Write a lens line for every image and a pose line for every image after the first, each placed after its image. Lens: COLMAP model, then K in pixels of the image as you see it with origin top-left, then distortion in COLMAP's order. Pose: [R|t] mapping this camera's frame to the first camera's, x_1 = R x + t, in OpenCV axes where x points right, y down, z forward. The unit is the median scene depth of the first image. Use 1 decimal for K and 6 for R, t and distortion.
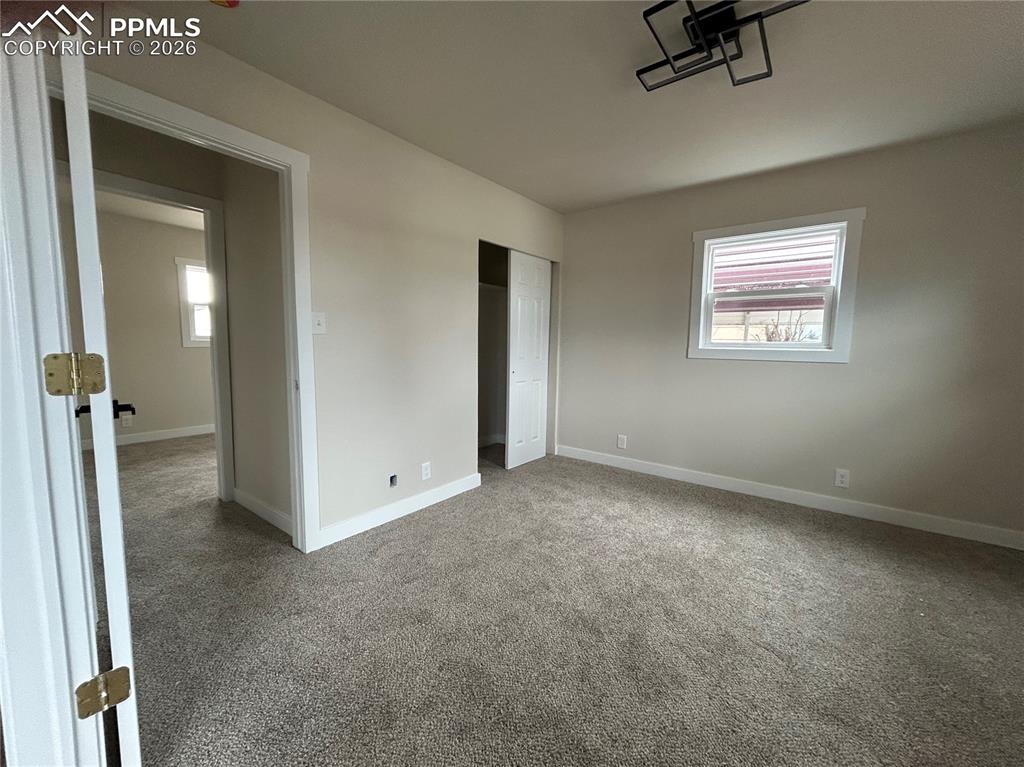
lens RADIAL K [[411.2, 0, 512.0], [0, 411.2, 383.5], [0, 0, 1]] dist [-0.000031, -0.000245]
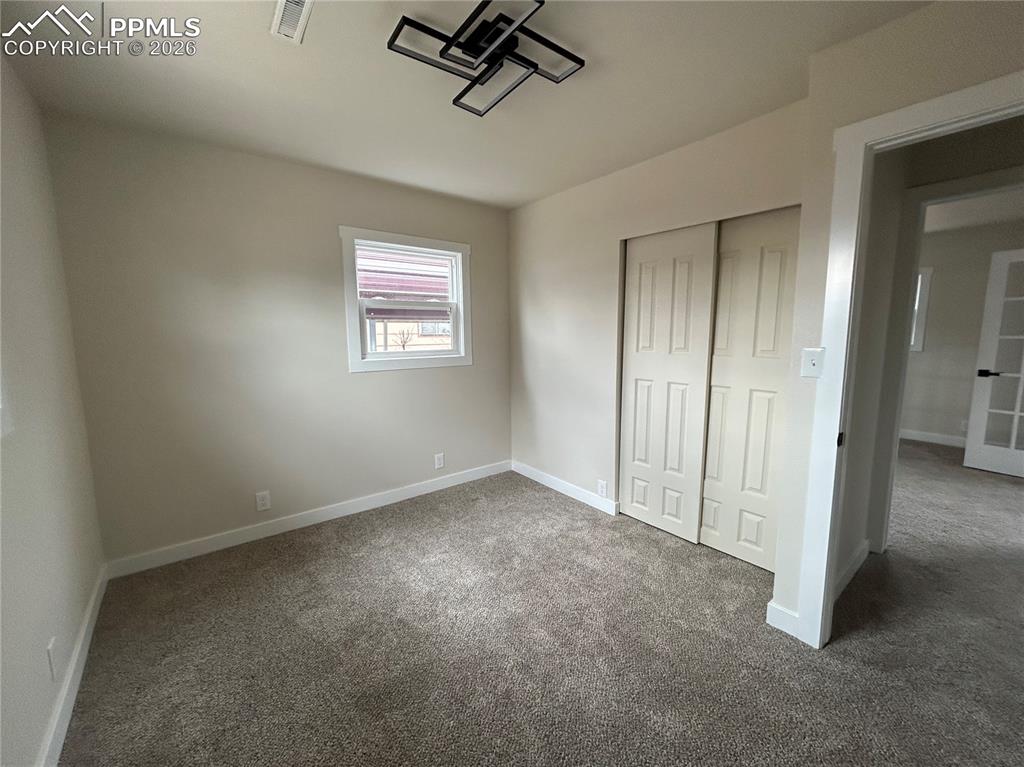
lens RADIAL K [[411.2, 0, 512.0], [0, 411.2, 383.5], [0, 0, 1]] dist [-0.000031, -0.000245]
pose [[0.277935, -0.139357, 0.950438, -0.352935], [0.102504, 0.988074, 0.114900, -0.119500], [-0.955115, 0.065489, 0.288905, 0.487143]]
